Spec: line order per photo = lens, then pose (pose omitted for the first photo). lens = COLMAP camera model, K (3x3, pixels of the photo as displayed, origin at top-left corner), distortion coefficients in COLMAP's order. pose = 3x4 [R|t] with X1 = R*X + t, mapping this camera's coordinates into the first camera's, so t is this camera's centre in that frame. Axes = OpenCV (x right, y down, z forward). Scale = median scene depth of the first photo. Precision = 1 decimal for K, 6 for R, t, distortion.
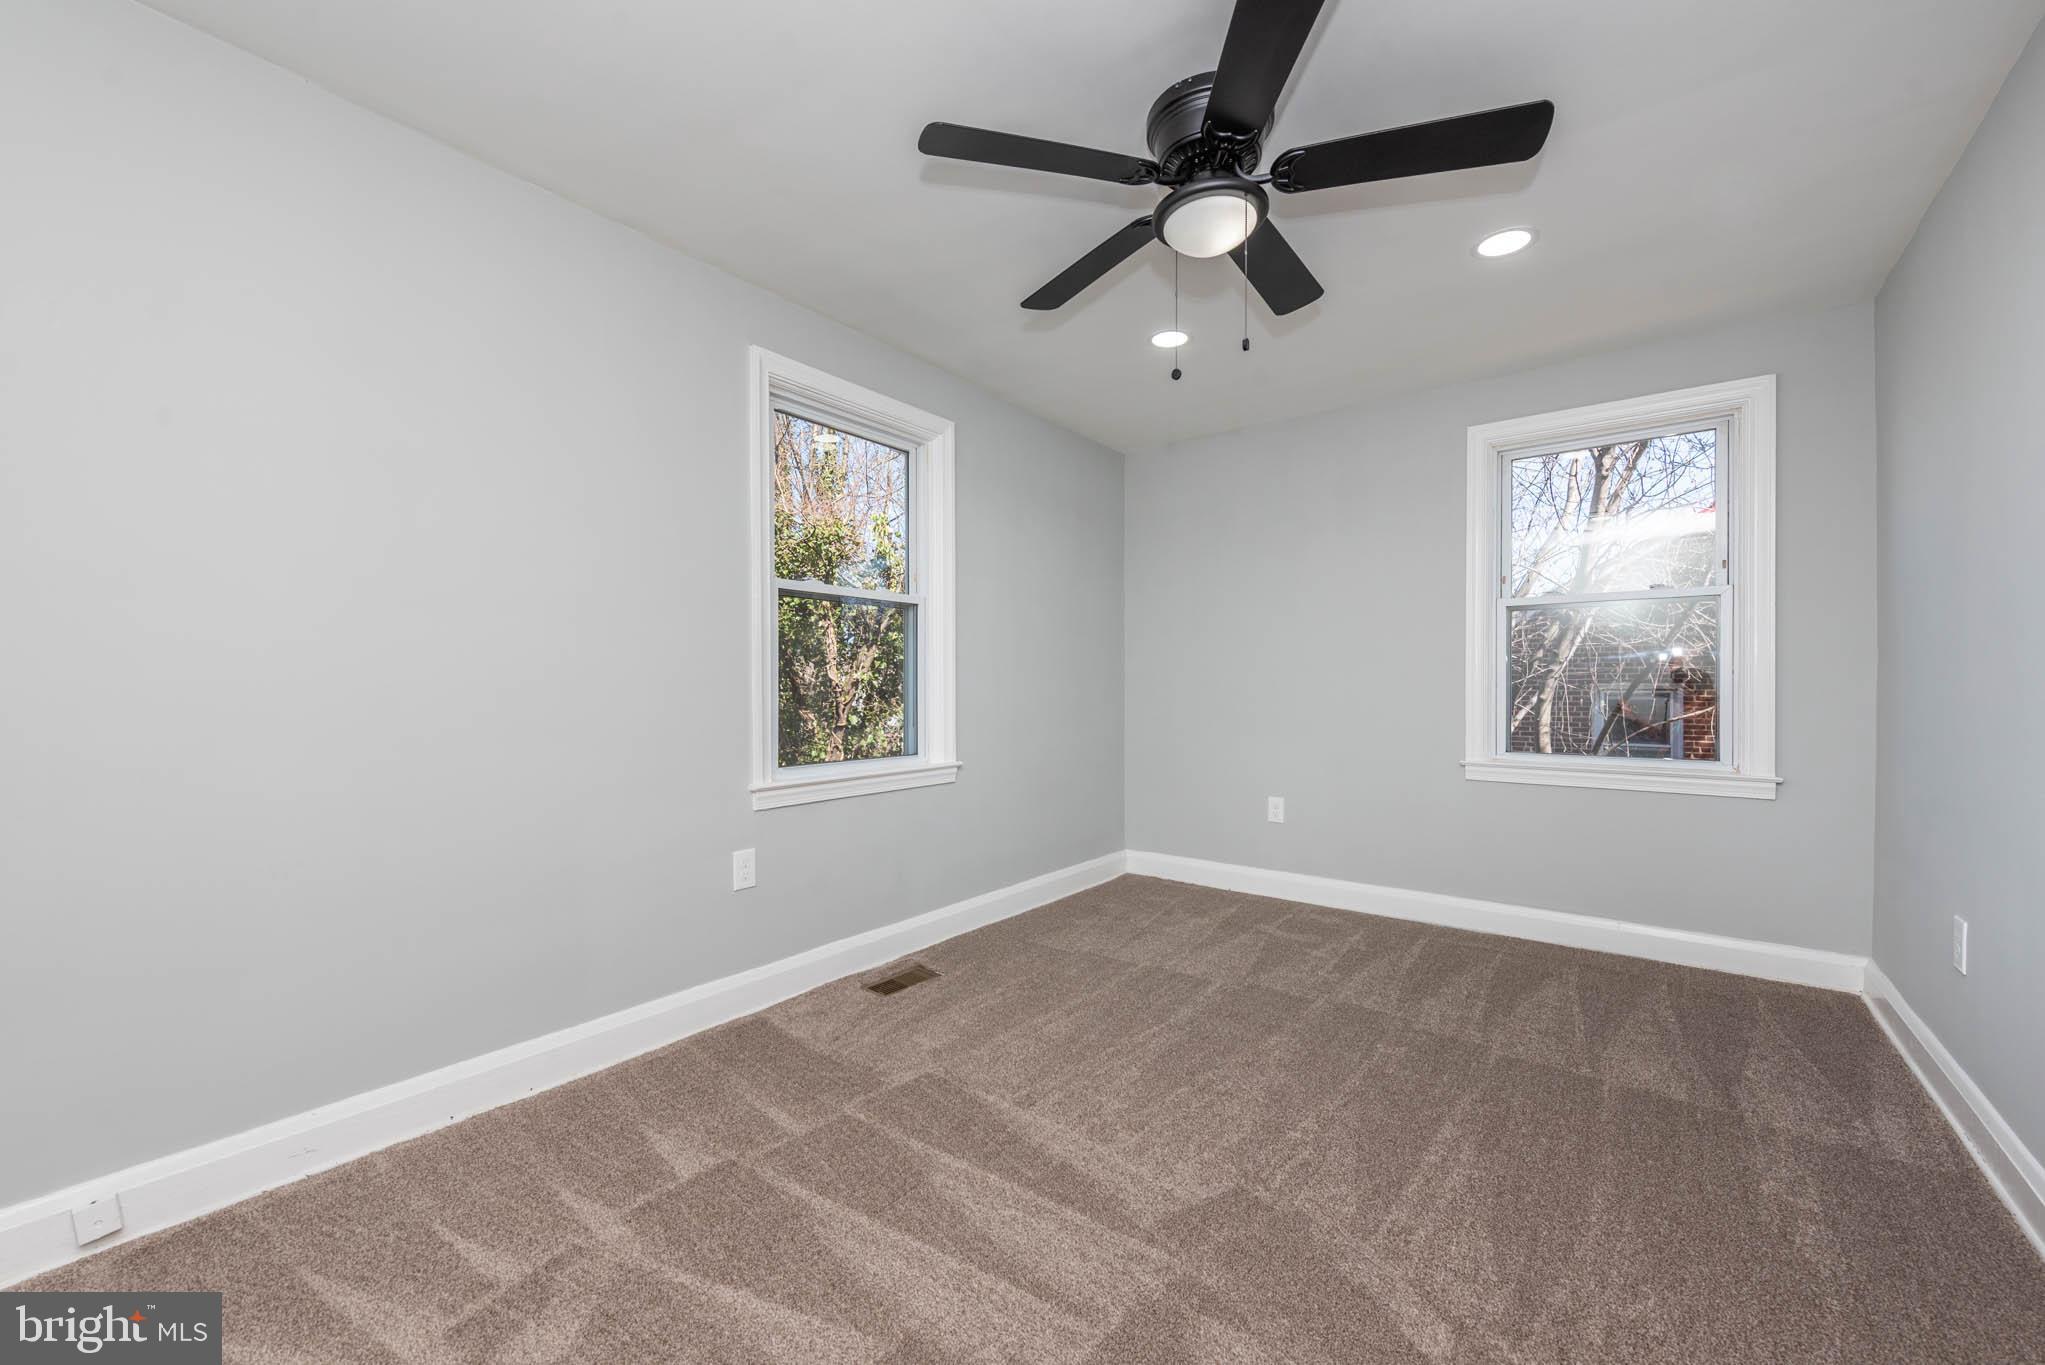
lens RADIAL K [[794.8, 0, 1029.0], [0, 794.8, 690.4], [0, 0, 1]] dist [-0.000332, -0.000116]
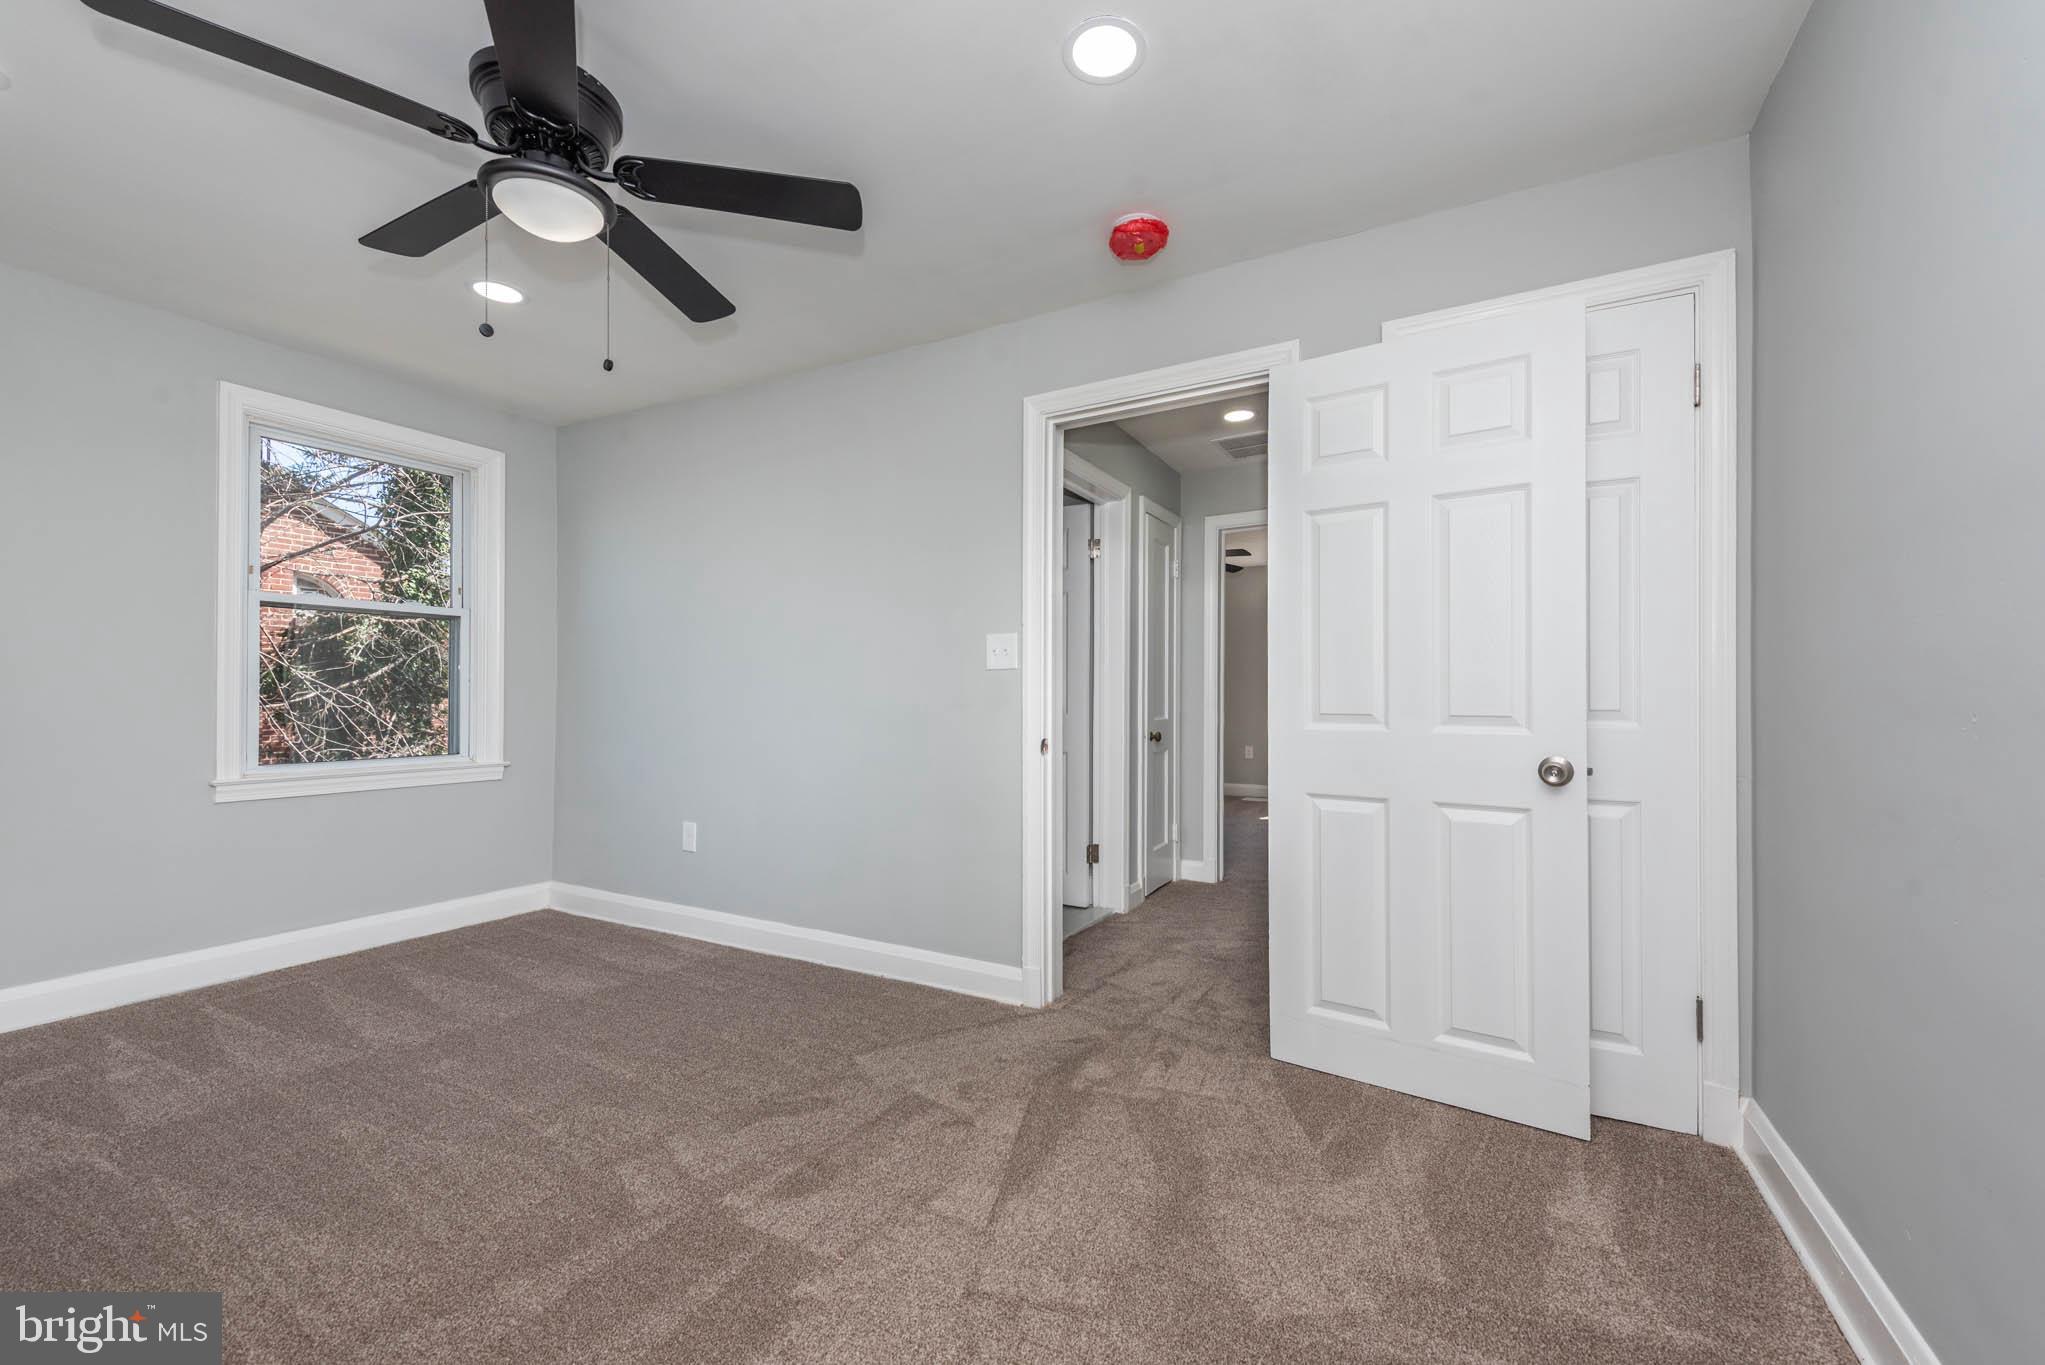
lens RADIAL K [[807.3, 0, 1022.5], [0, 807.3, 682.5], [0, 0, 1]] dist [0.008641, -0.000356]
pose [[-0.140949, 0.013427, 0.989926, -0.496503], [0.000764, 0.999909, -0.013454, -0.002053], [-0.990017, -0.001140, -0.140946, 0.344244]]
